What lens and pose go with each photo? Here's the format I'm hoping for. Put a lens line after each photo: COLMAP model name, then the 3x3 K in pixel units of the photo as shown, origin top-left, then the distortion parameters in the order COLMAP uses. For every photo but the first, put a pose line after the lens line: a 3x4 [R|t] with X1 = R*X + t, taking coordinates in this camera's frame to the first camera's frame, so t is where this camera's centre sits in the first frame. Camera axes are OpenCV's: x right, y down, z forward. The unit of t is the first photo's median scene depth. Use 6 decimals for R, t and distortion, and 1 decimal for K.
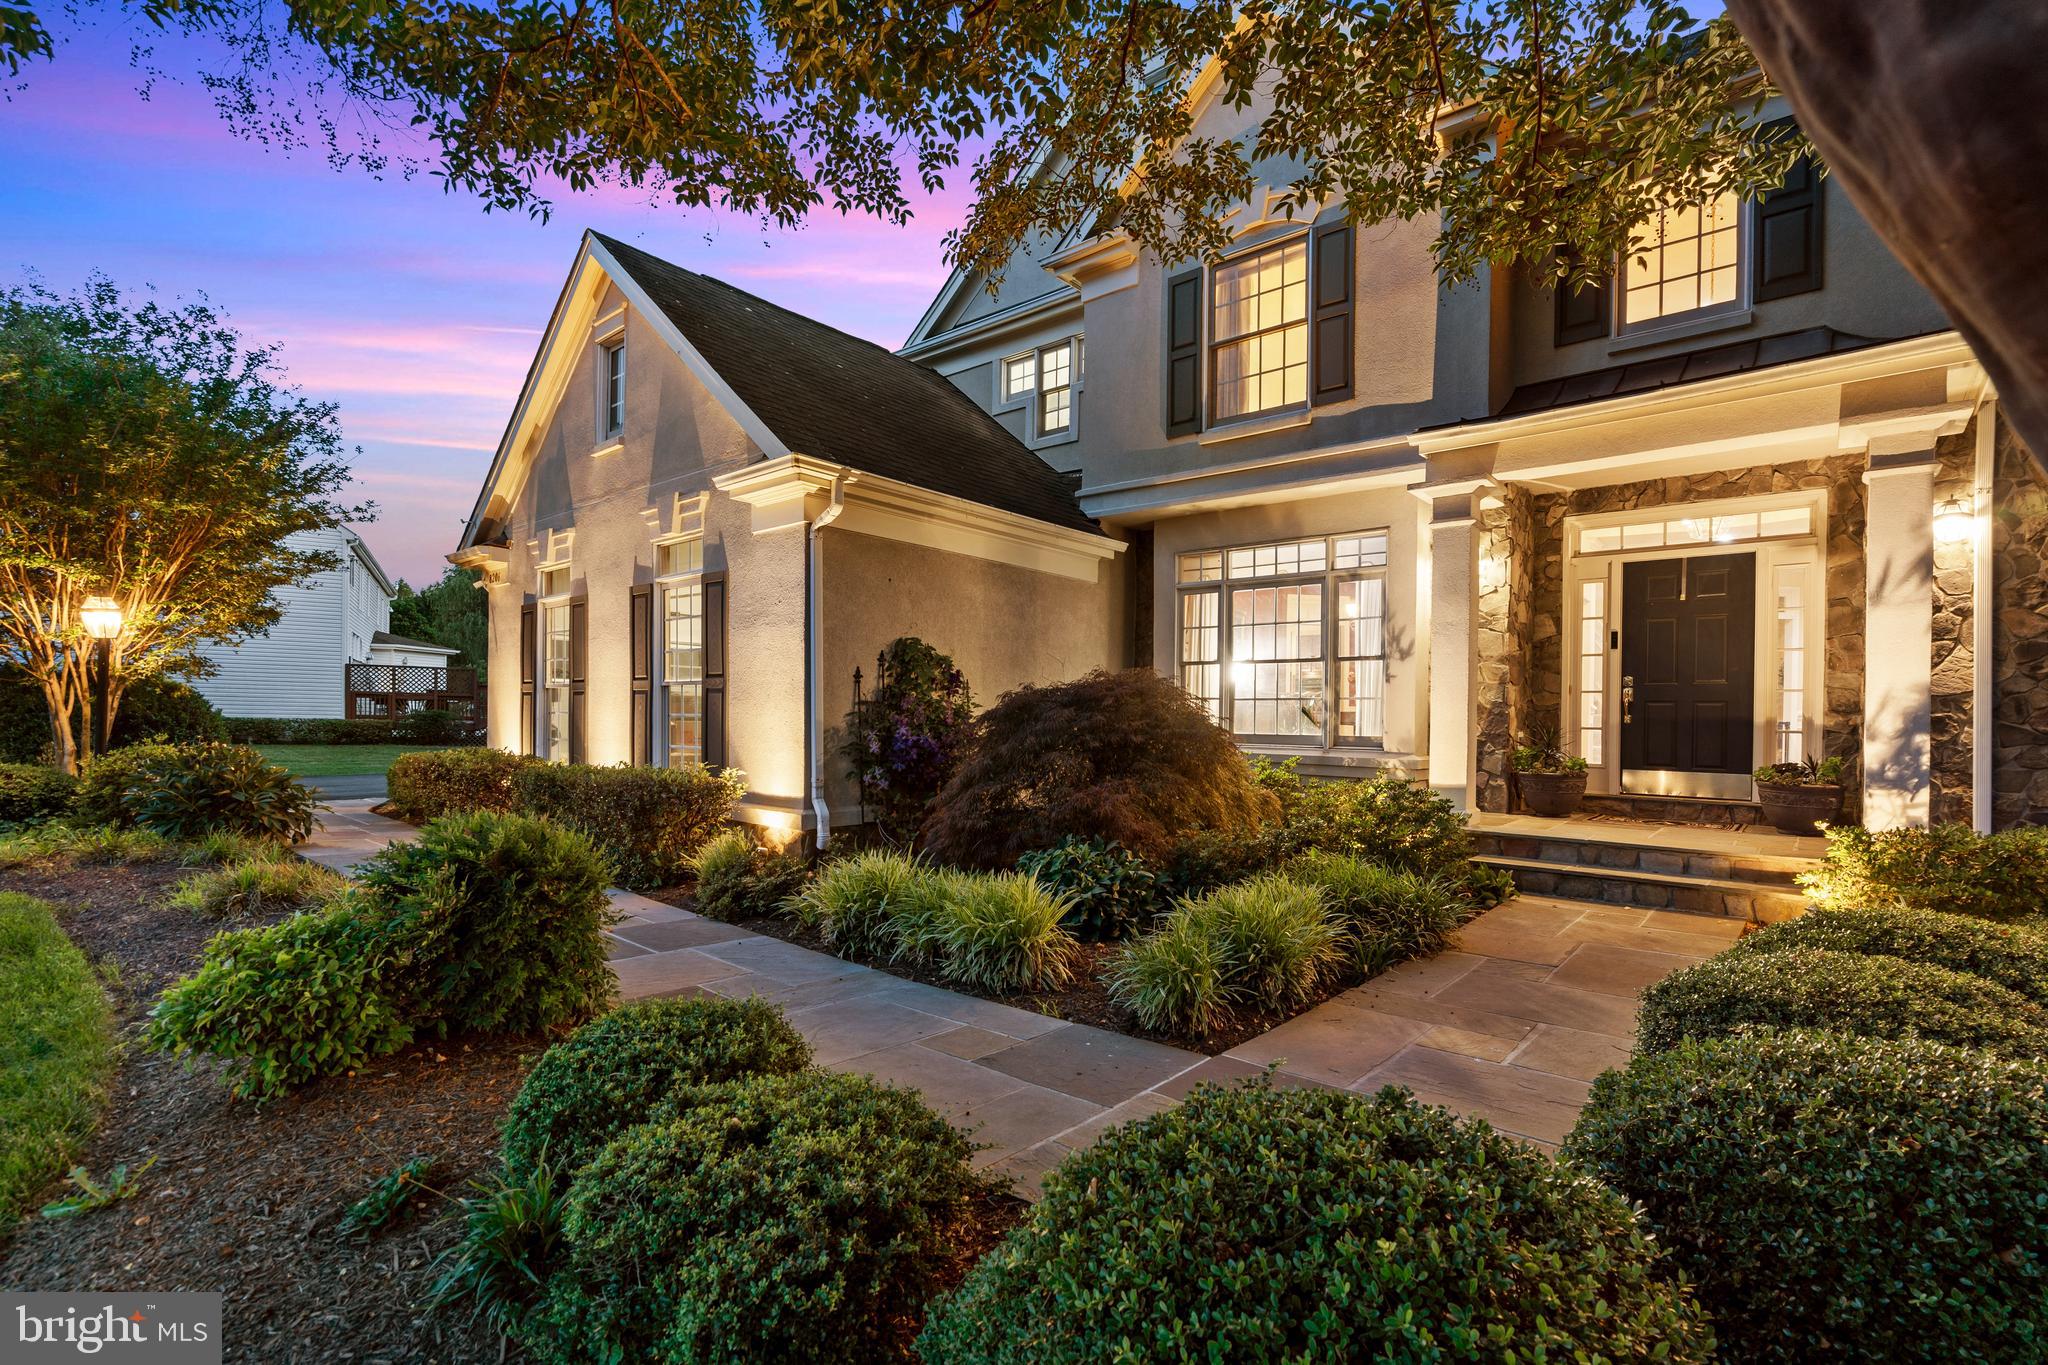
lens RADIAL K [[952.6, 0, 950.4], [0, 952.6, 727.2], [0, 0, 1]] dist [-0.003526, 0.000131]
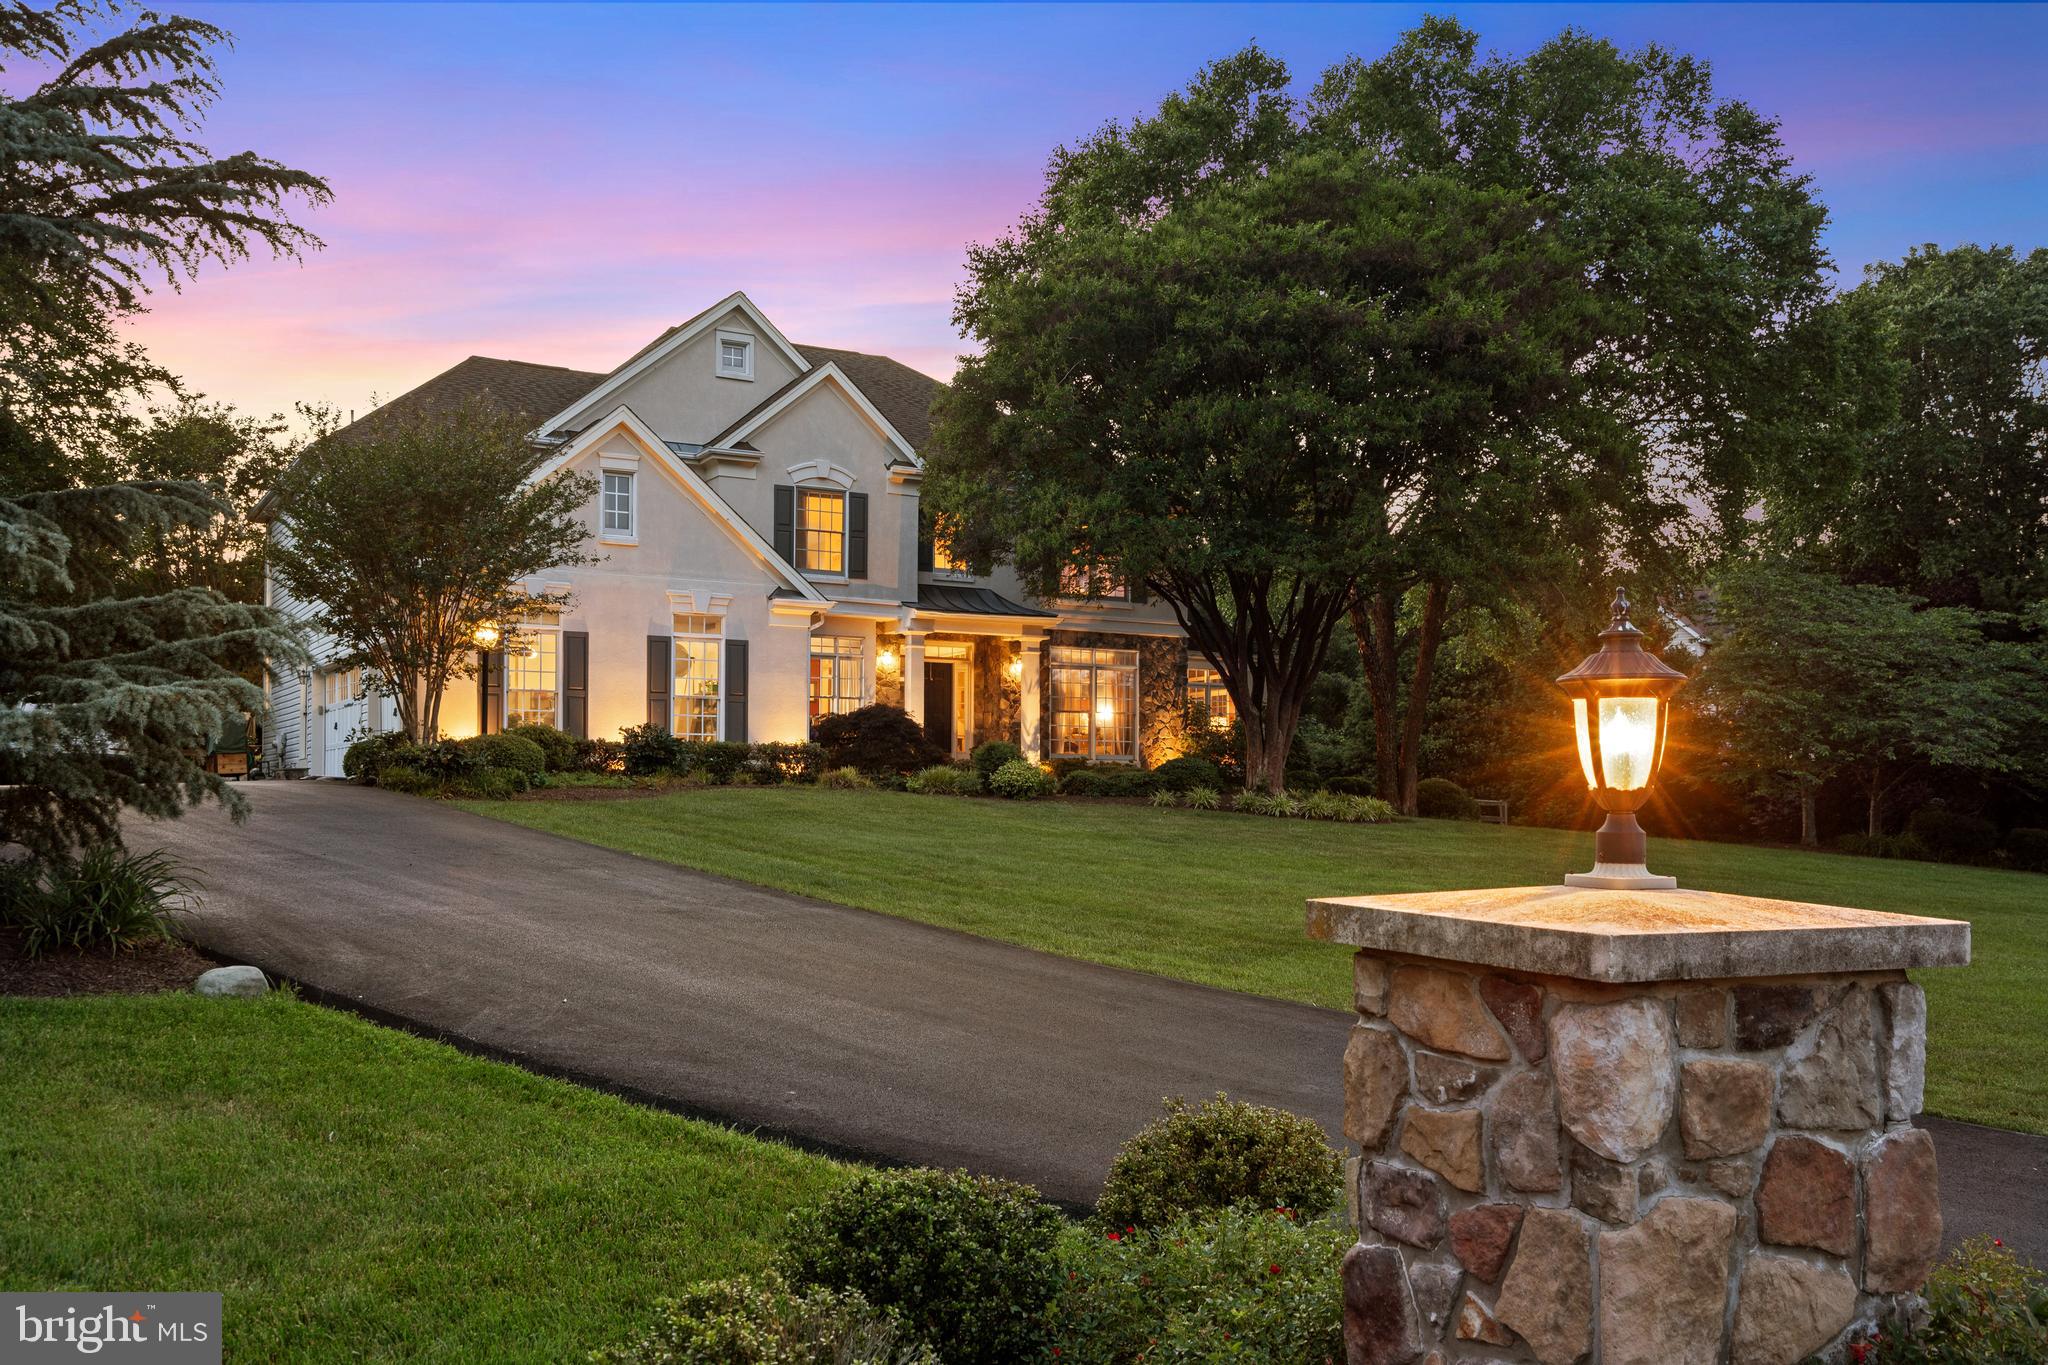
lens RADIAL K [[1747.4, 0, 1017.9], [0, 1747.4, 820.3], [0, 0, 1]] dist [0.004947, 0.001661]
pose [[0.315563, -0.026388, 0.948538, -3.135732], [0.005437, 0.999647, 0.026001, 0.098183], [-0.948889, -0.003047, 0.315595, -0.558089]]
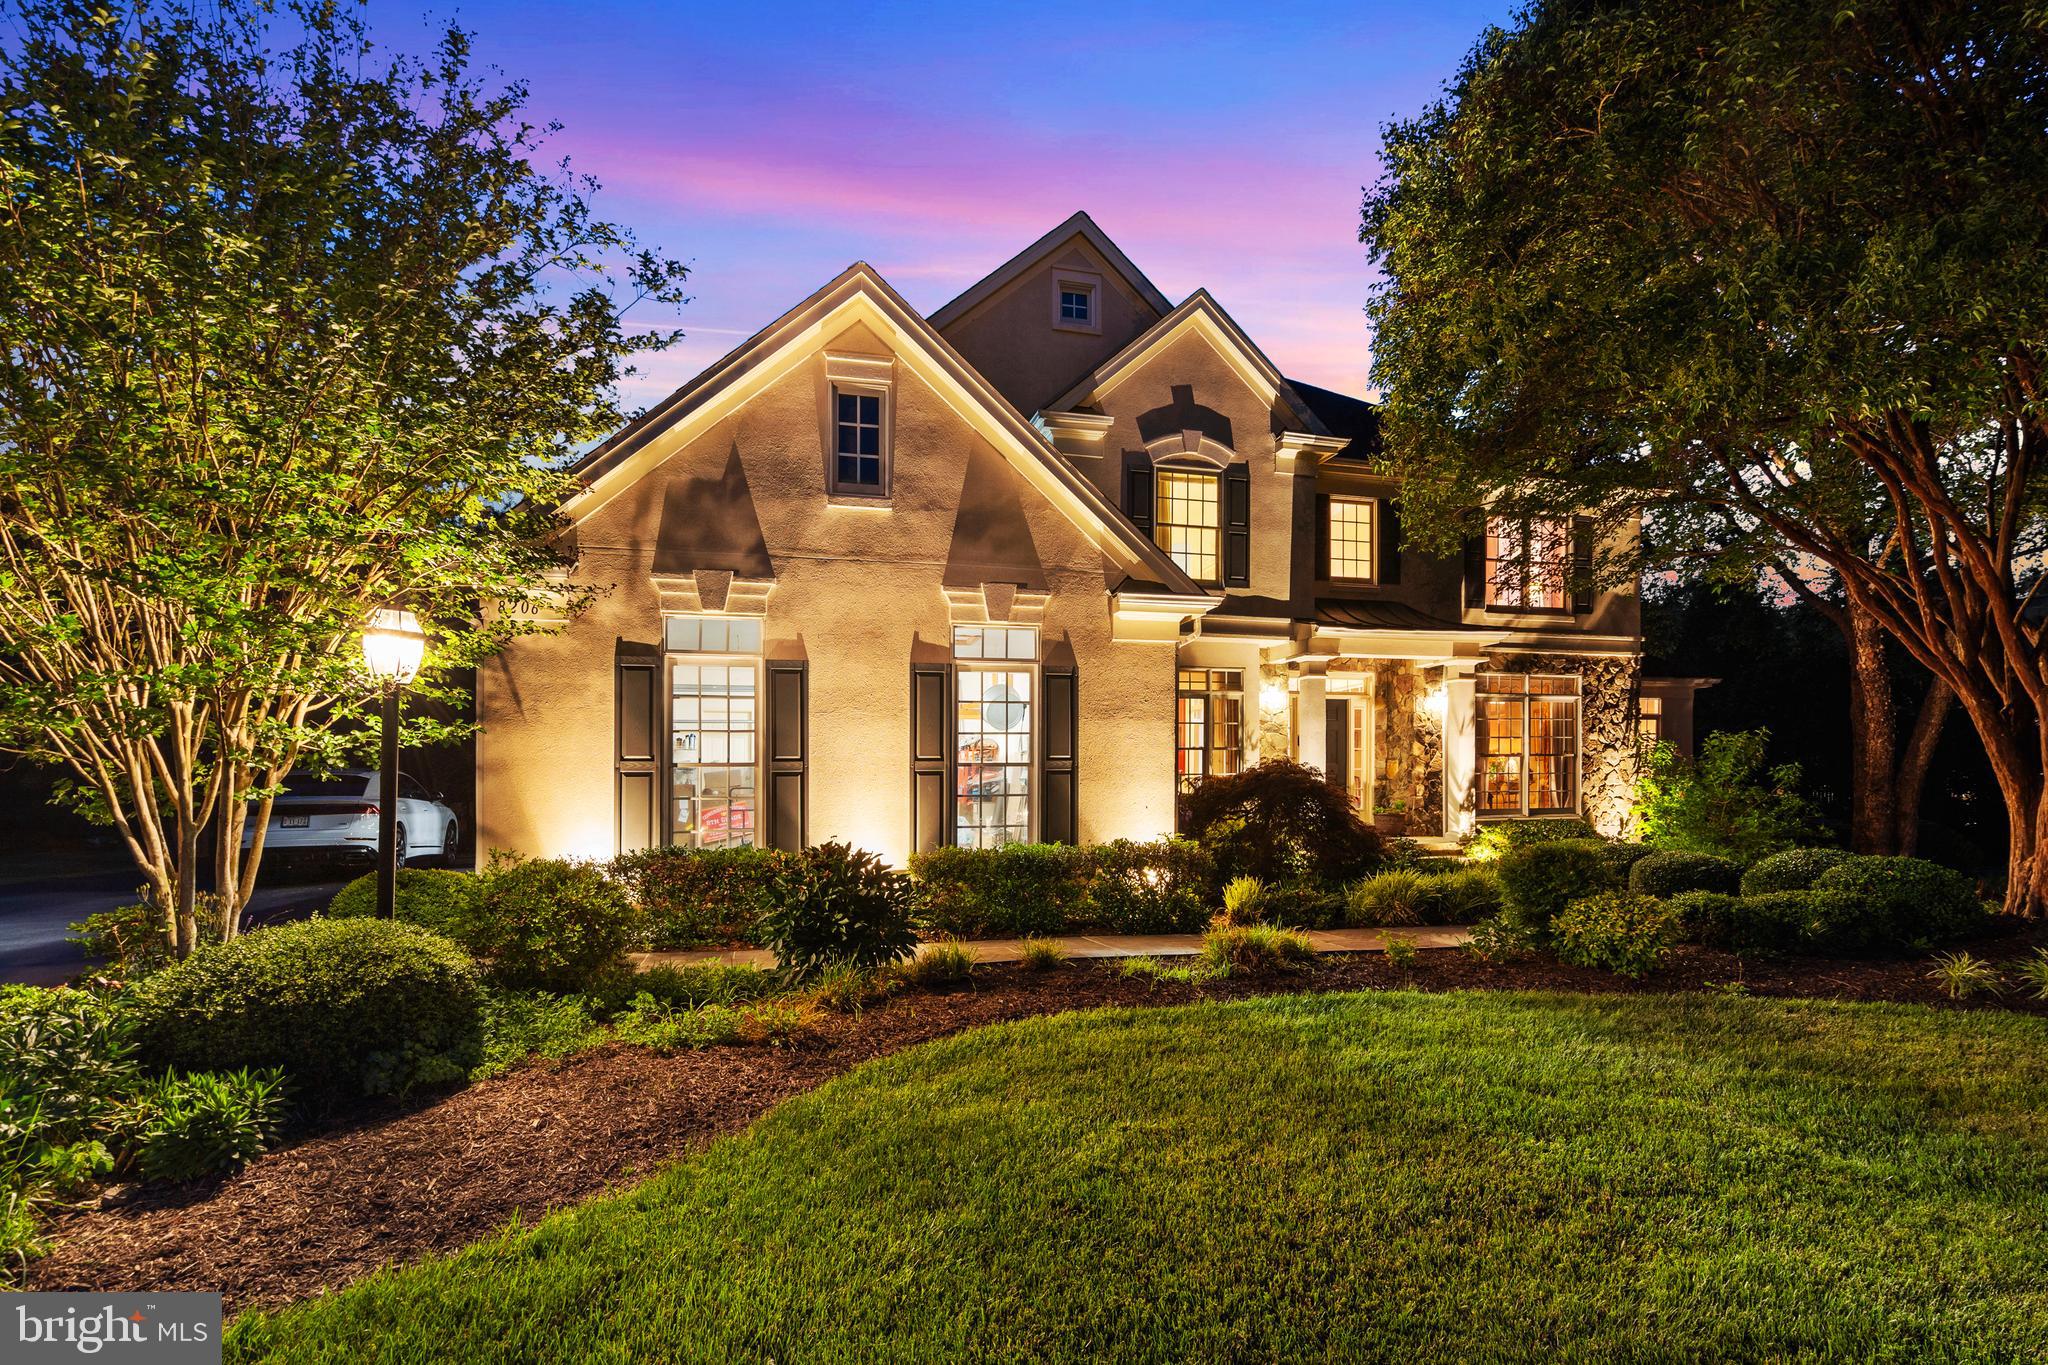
lens RADIAL K [[1046.2, 0, 1083.7], [0, 1046.2, 856.6], [0, 0, 1]] dist [-0.001169, 0.000067]
pose [[0.492210, -0.077195, 0.867047, -1.250029], [0.026072, 0.996921, 0.073957, -0.028196], [-0.870086, -0.013796, 0.492707, 0.348526]]
